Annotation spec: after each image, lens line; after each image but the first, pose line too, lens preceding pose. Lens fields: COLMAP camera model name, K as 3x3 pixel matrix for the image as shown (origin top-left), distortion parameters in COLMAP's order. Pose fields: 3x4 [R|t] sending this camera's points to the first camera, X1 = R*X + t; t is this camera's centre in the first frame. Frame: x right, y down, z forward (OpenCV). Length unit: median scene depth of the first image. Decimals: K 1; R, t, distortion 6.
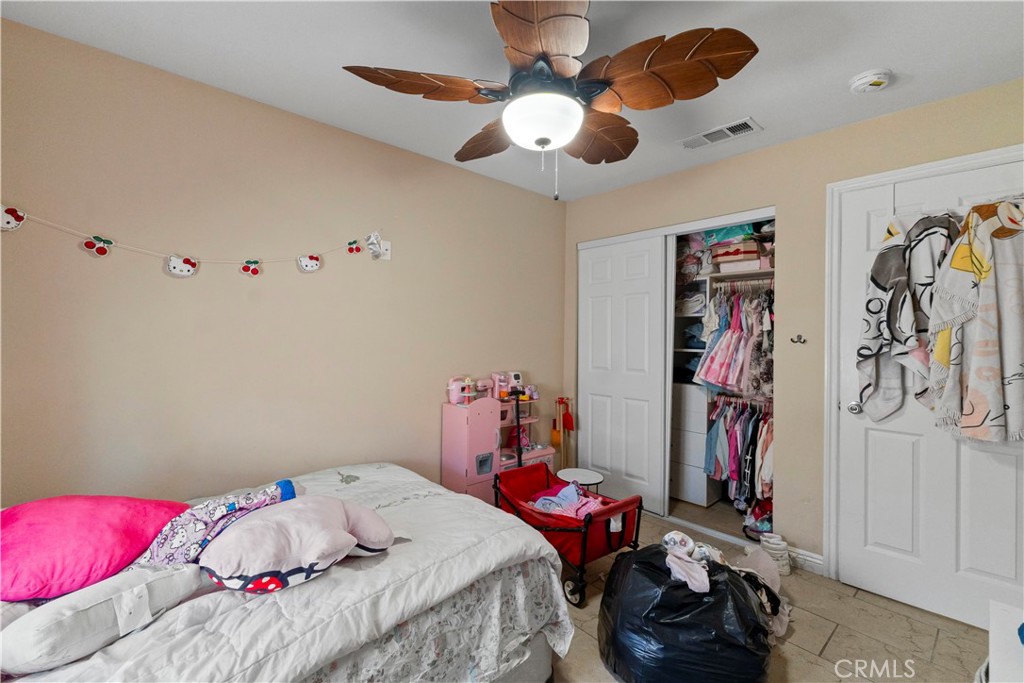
lens RADIAL K [[444.7, 0, 508.0], [0, 444.7, 333.3], [0, 0, 1]] dist [0.004291, 0.000765]
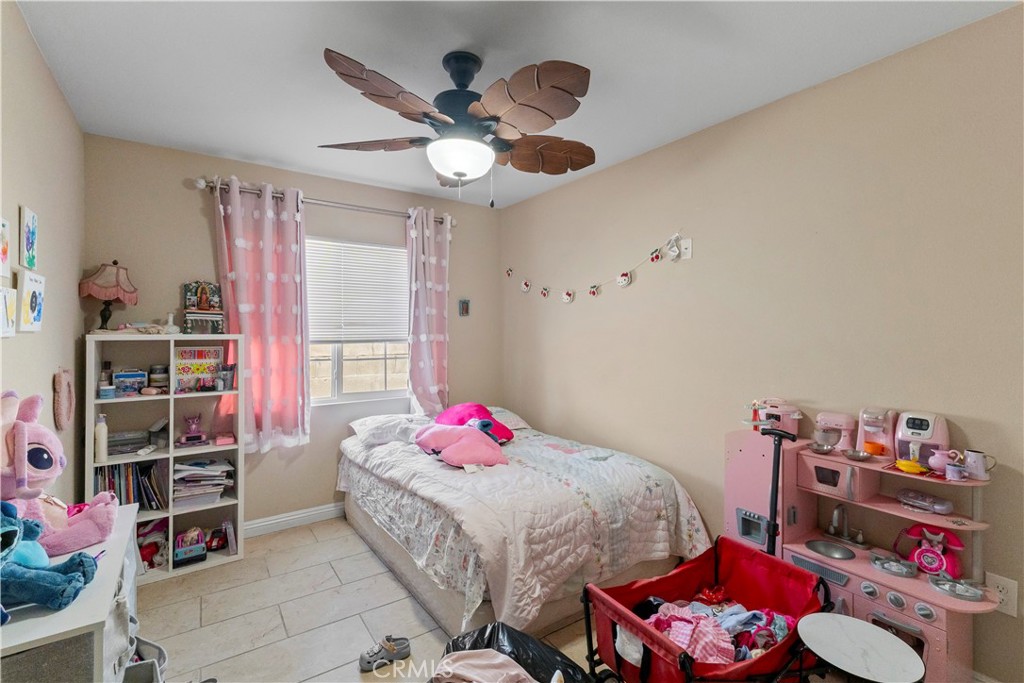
lens RADIAL K [[444.7, 0, 502.7], [0, 444.7, 333.3], [0, 0, 1]] dist [0.004291, 0.000765]
pose [[-0.134917, -0.010101, -0.990805, 0.799212], [-0.001493, 0.999949, -0.009991, 0.001983], [0.990856, 0.000131, -0.134925, 0.832832]]
